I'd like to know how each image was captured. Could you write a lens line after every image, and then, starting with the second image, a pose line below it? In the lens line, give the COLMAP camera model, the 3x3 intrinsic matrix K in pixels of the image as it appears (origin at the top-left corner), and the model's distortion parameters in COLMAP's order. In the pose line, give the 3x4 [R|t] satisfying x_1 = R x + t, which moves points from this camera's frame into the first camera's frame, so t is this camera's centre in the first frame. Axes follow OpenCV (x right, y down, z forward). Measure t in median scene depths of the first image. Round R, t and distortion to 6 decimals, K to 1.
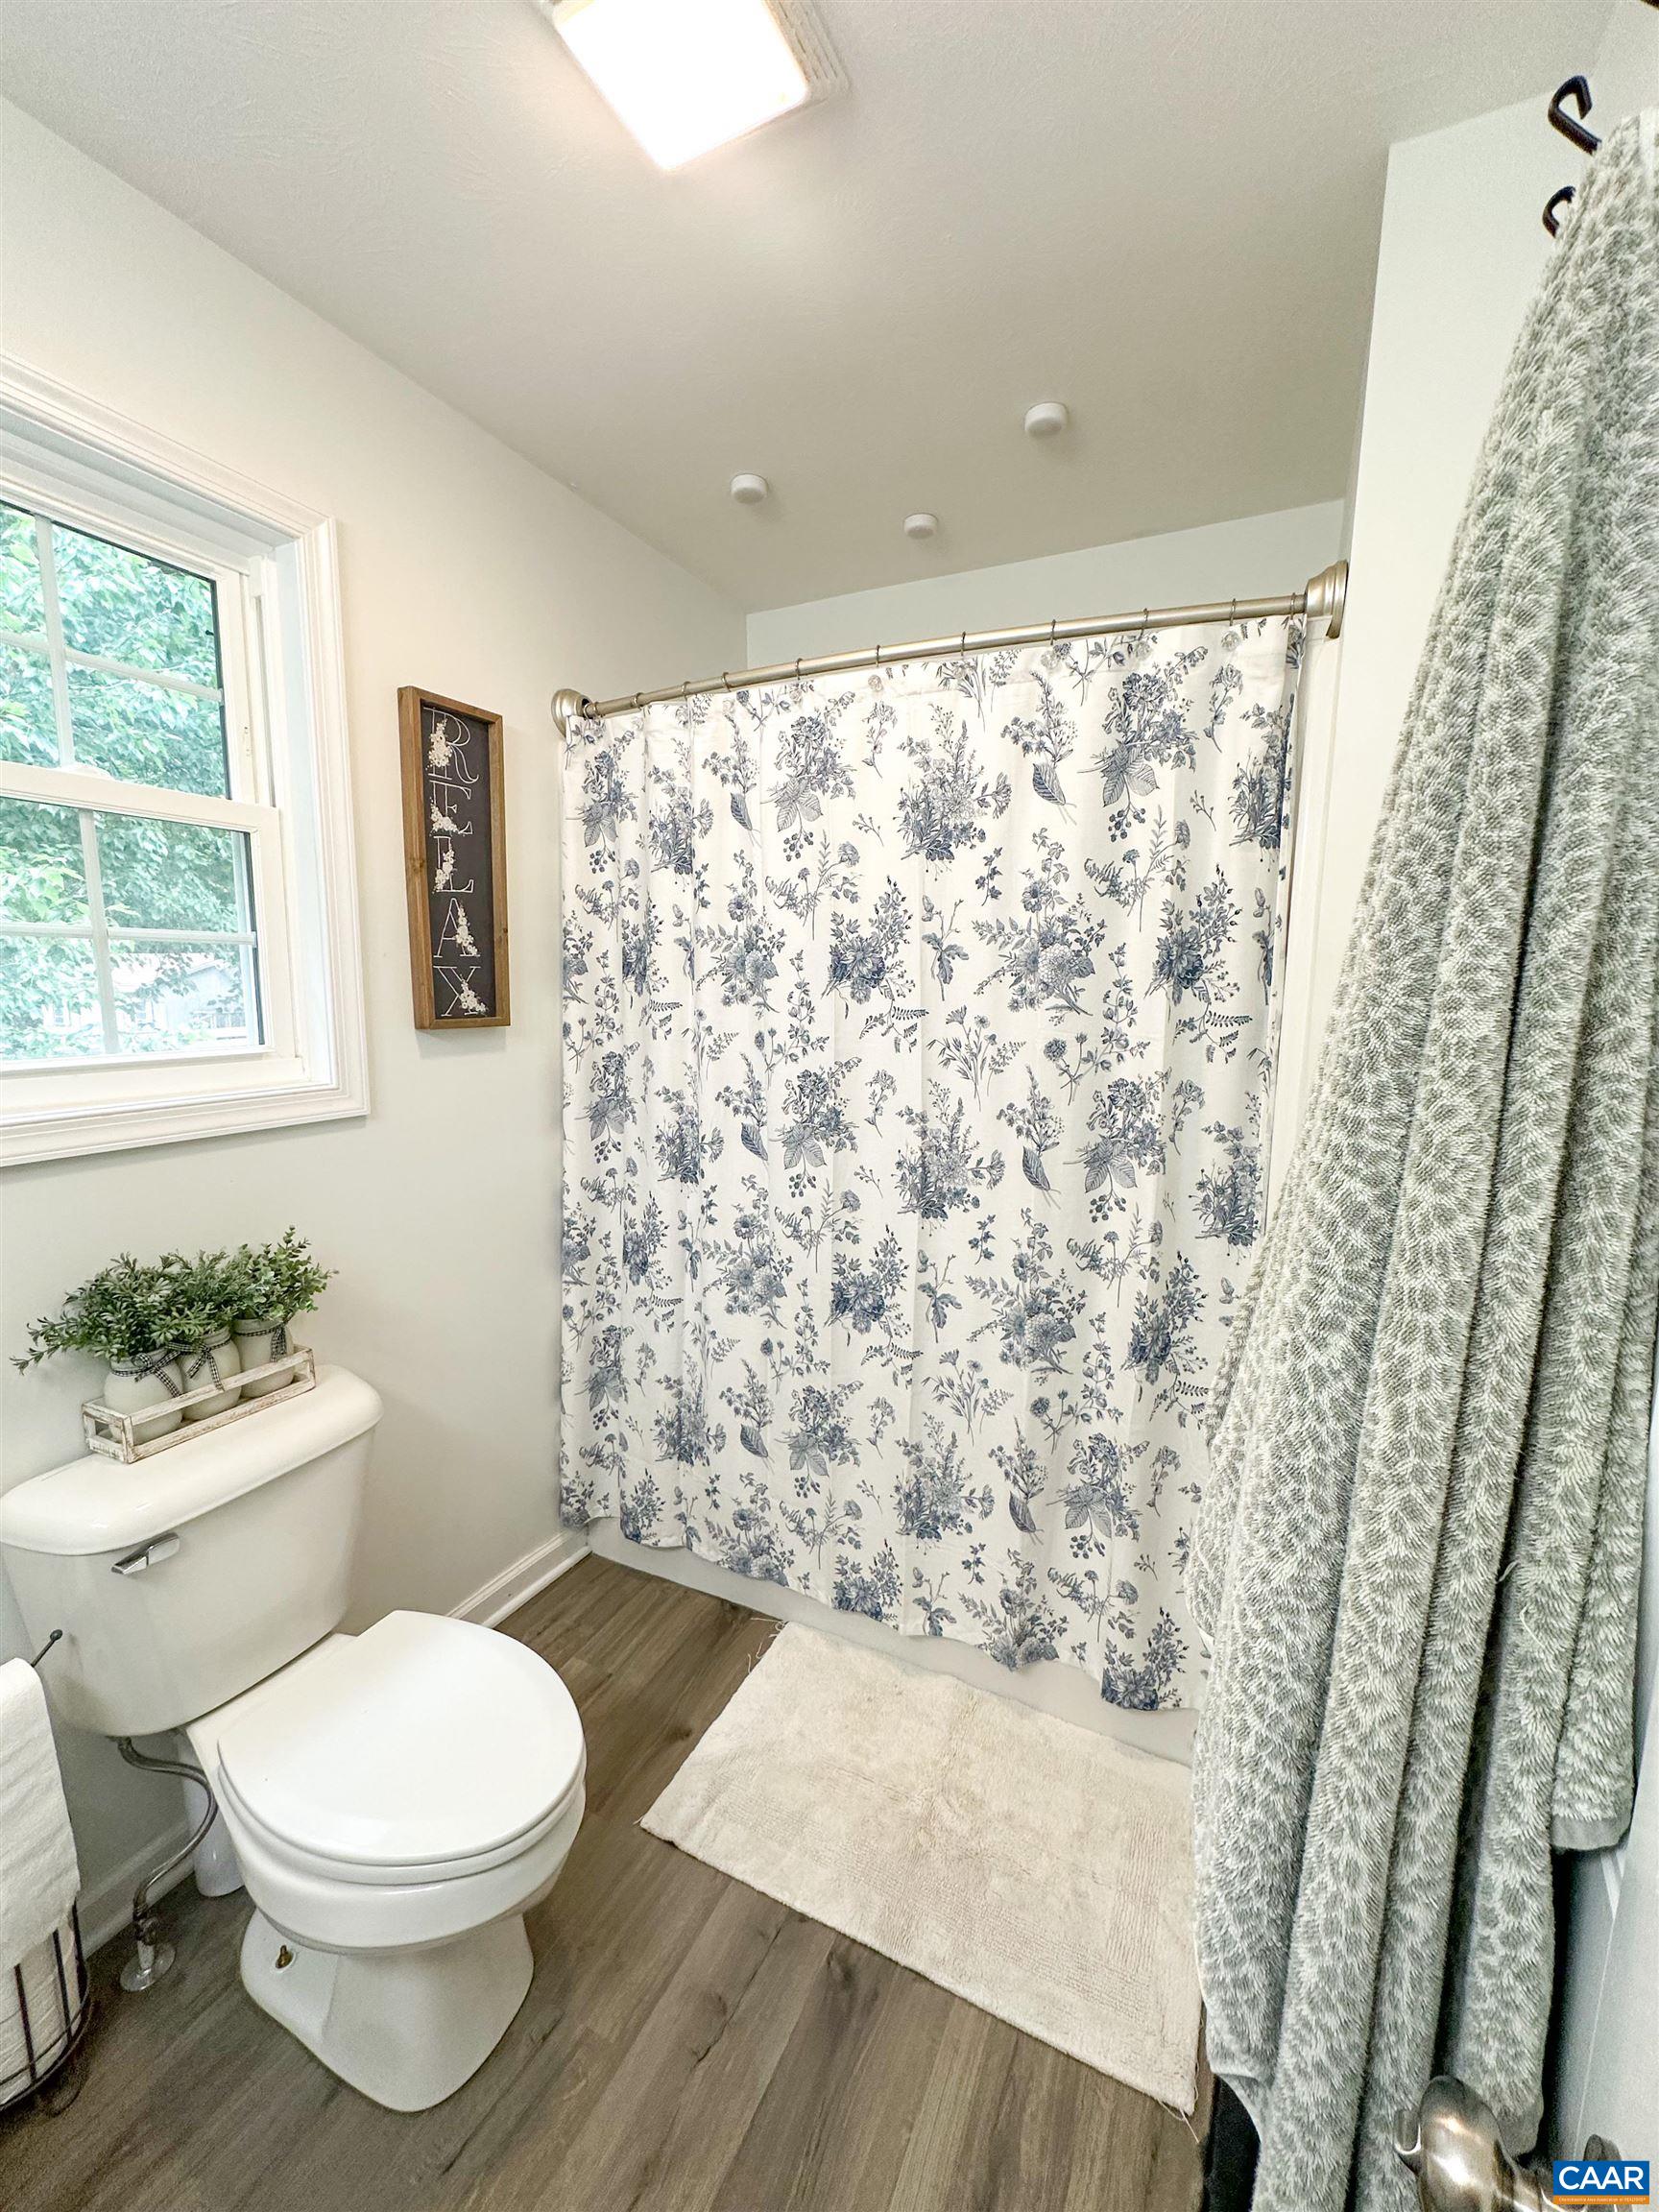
lens RADIAL K [[887.0, 0, 829.5], [0, 887.0, 1106.0], [0, 0, 1]] dist [0.001577, 0.000272]
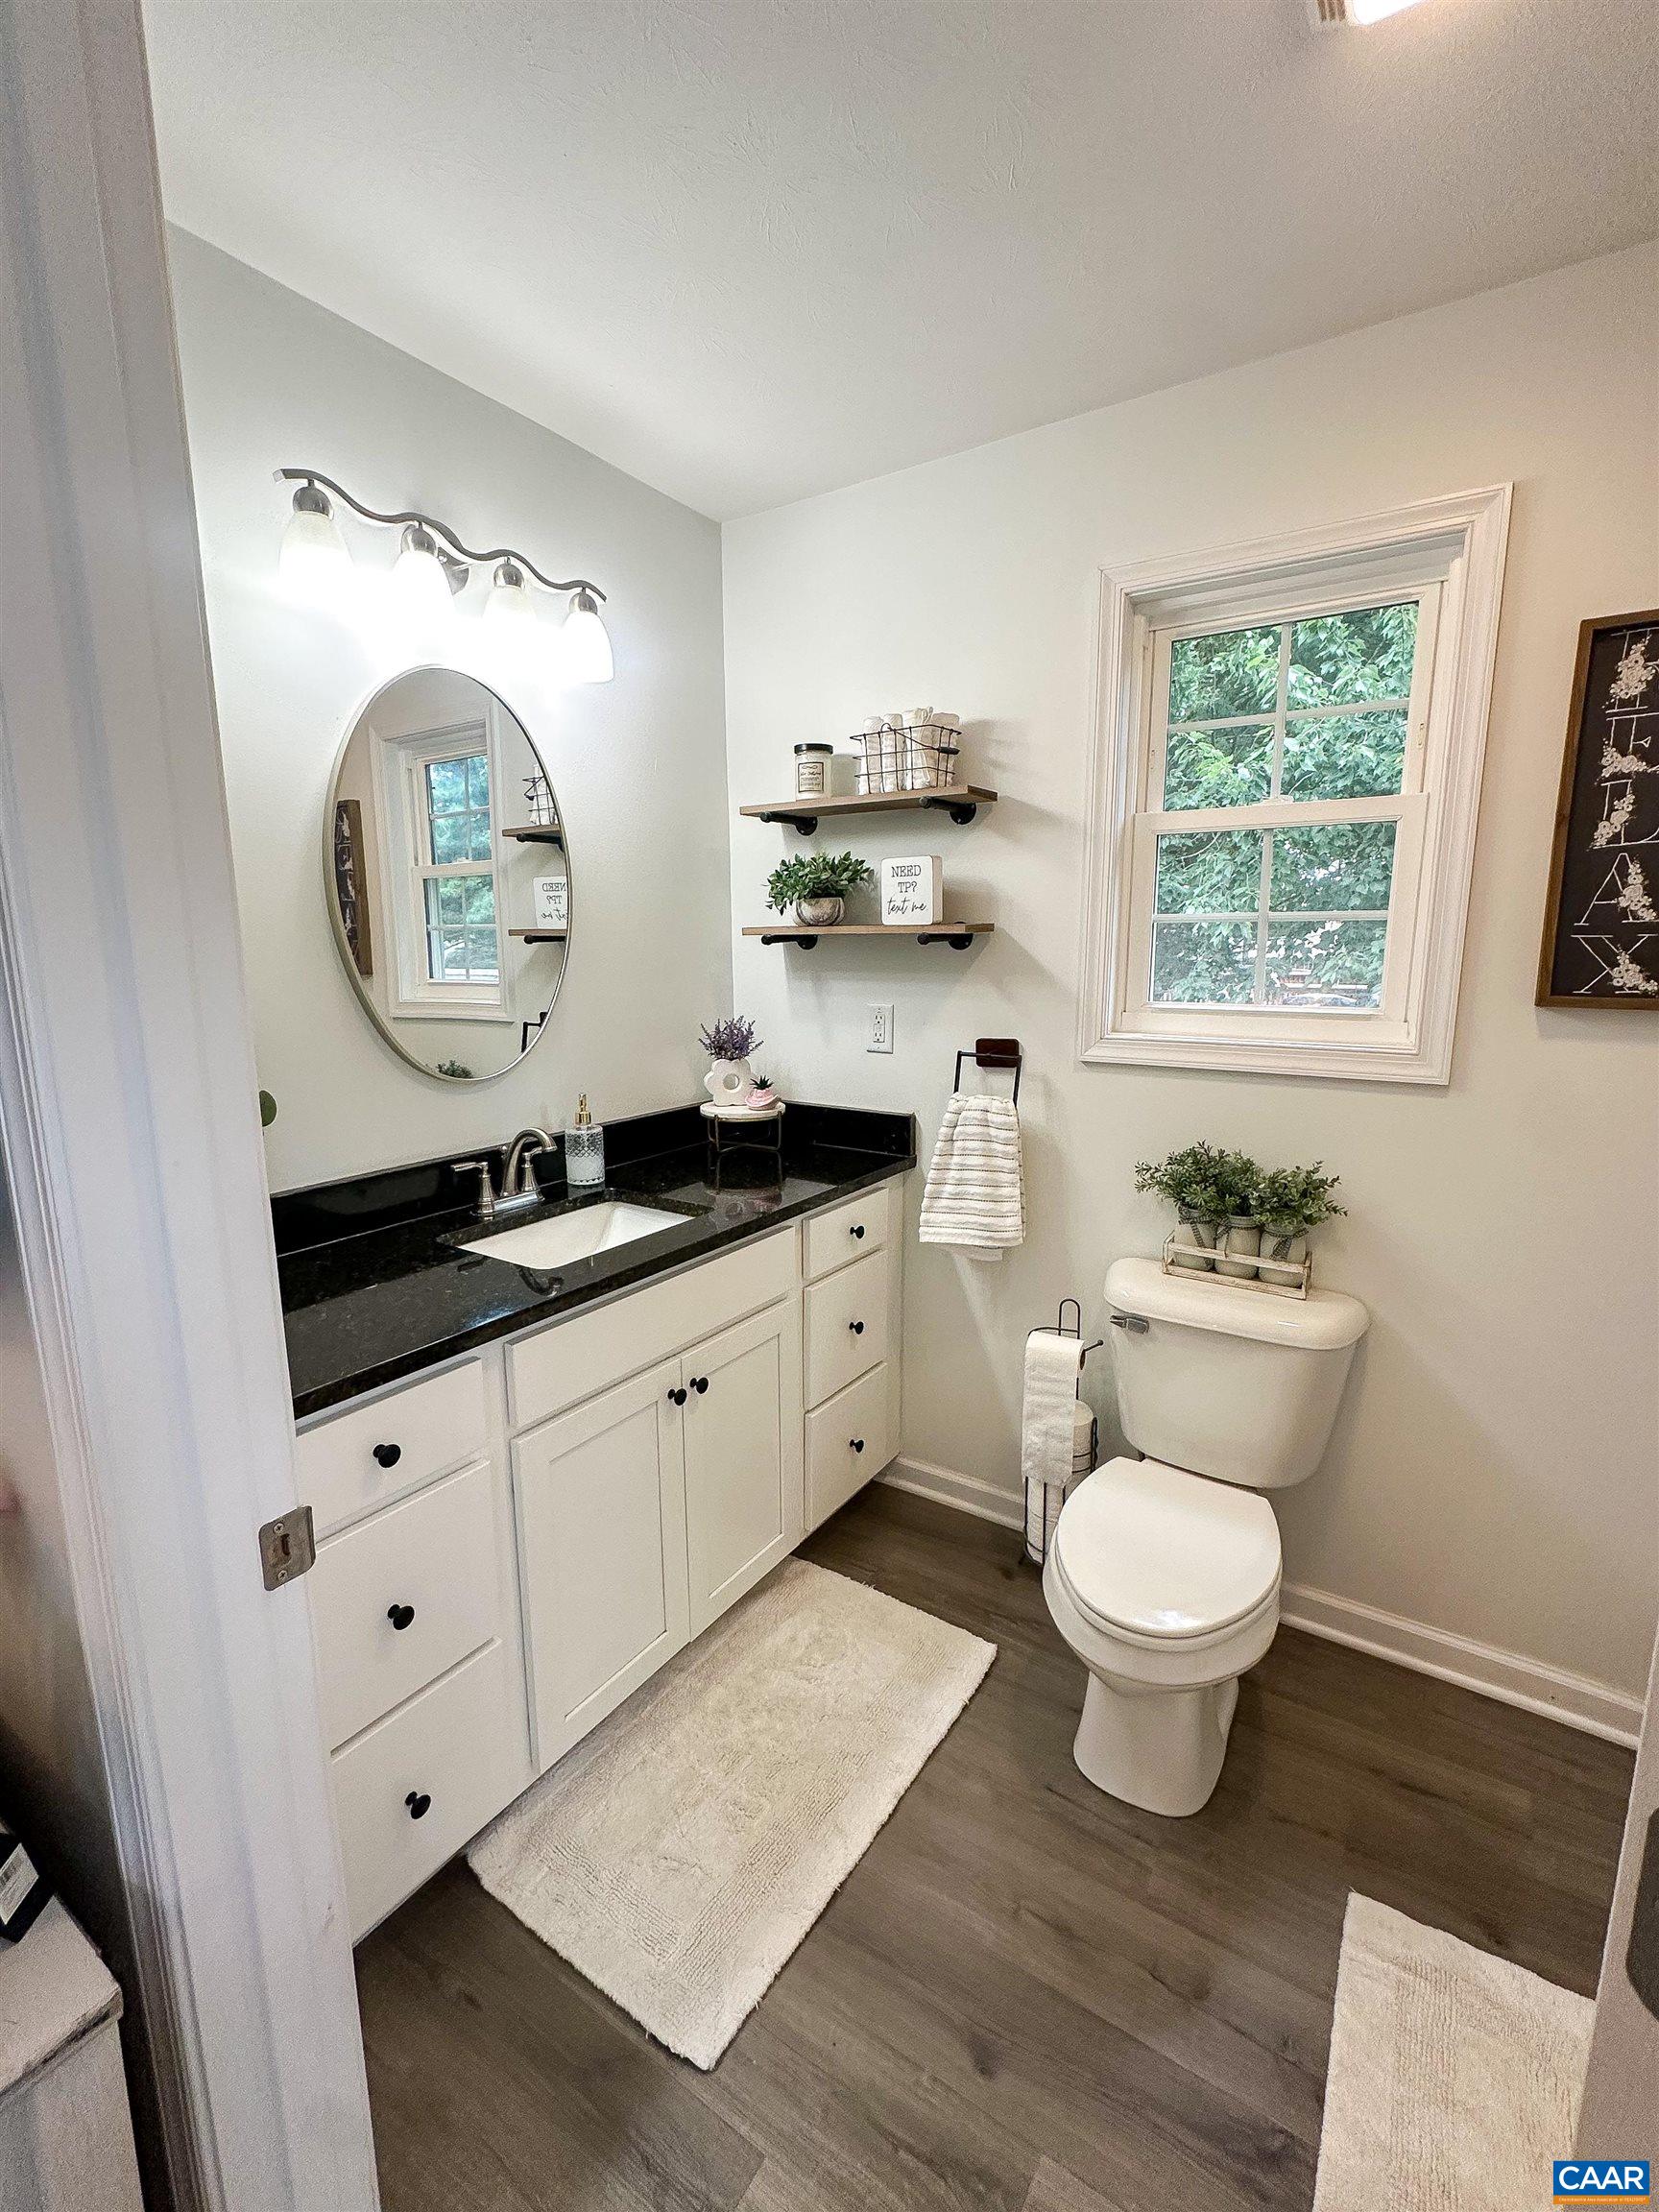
lens RADIAL K [[965.3, 0, 829.5], [0, 965.3, 1106.0], [0, 0, 1]] dist [0.001125, 0.000085]
pose [[-0.118838, 0.157495, -0.980343, 0.641780], [-0.139609, 0.974881, 0.173541, -0.060331], [0.983050, 0.157488, -0.093865, 0.421467]]
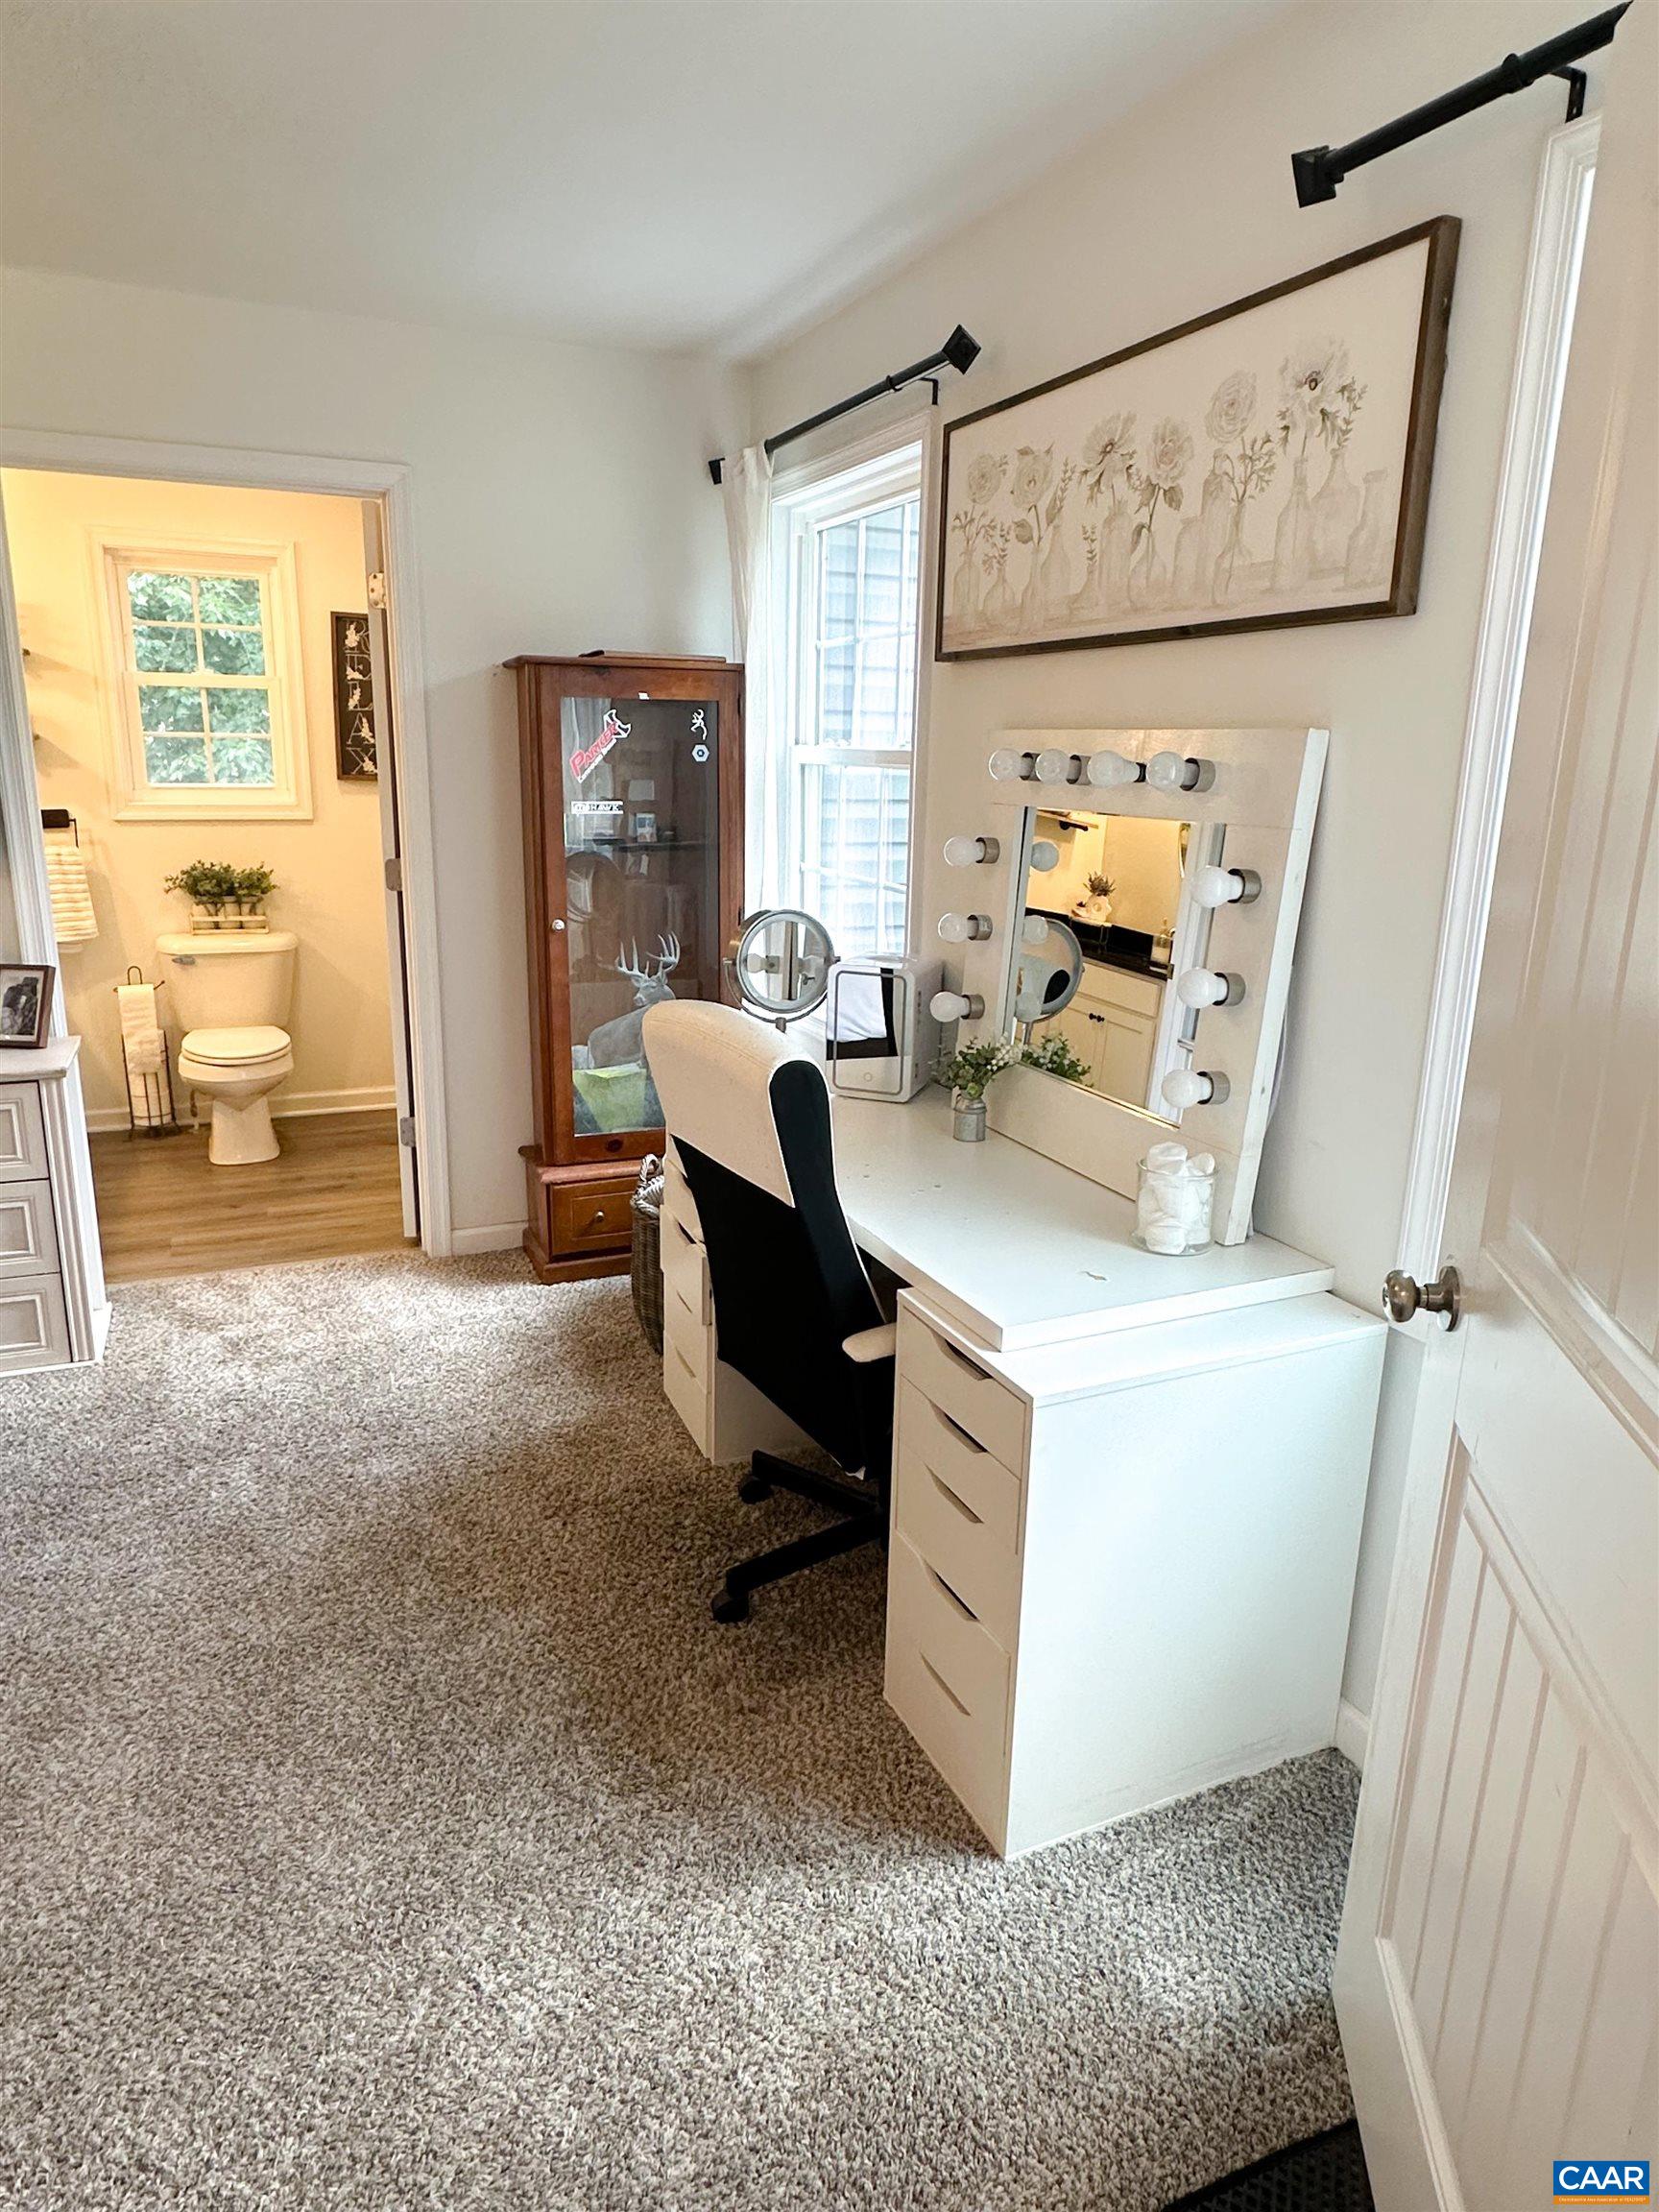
lens RADIAL K [[1367.6, 0, 829.5], [0, 1367.6, 1106.0], [0, 0, 1]] dist [-0.016120, -0.000414]
pose [[0.765587, 0.164424, -0.621965, 2.587493], [-0.102591, 0.985619, 0.134279, 0.120967], [0.635099, -0.038995, 0.771446, -0.764020]]
